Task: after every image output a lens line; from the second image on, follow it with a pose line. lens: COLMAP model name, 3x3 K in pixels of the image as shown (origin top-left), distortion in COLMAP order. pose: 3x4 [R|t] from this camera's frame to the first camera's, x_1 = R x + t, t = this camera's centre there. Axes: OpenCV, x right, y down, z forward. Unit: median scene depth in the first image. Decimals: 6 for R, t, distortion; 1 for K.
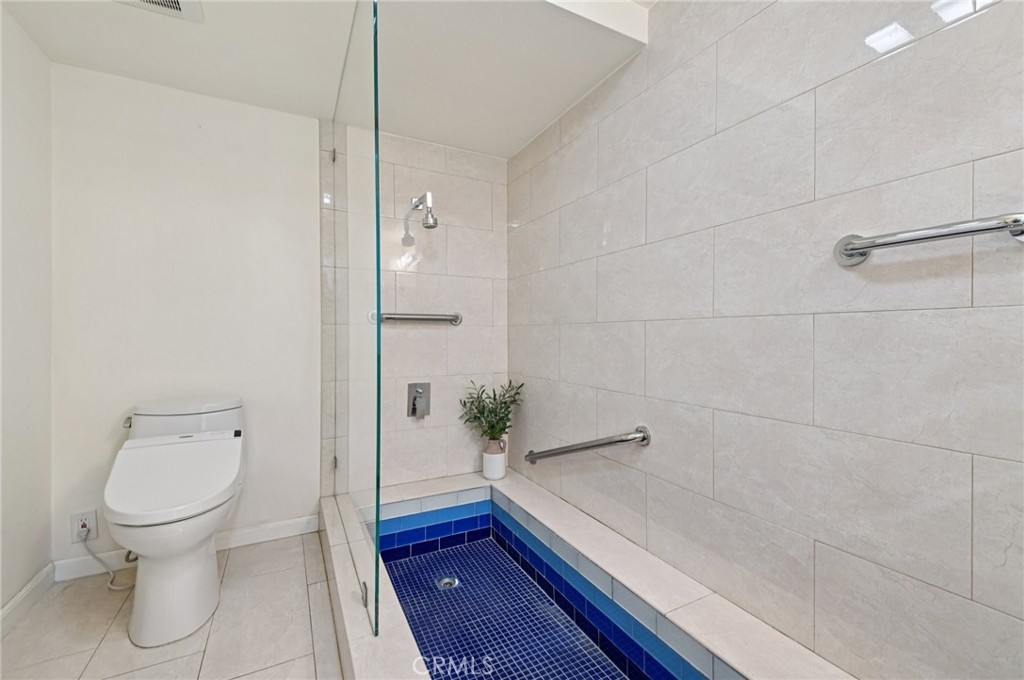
lens RADIAL K [[429.0, 0, 512.0], [0, 429.0, 340.0], [0, 0, 1]] dist [0.021470, -0.000305]
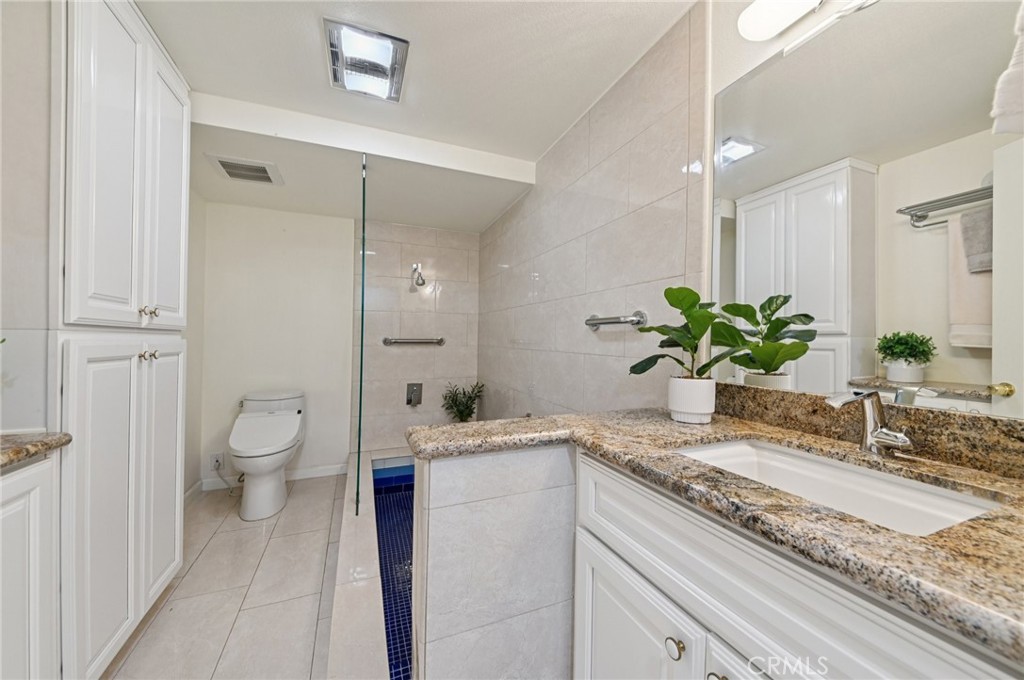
lens RADIAL K [[373.7, 0, 515.7], [0, 373.7, 334.9], [0, 0, 1]] dist [0.029942, -0.000006]
pose [[0.995284, 0.007902, -0.096680, 0.379261], [-0.009372, 0.999847, -0.014765, -0.079282], [0.096549, 0.015601, 0.995206, -0.434742]]
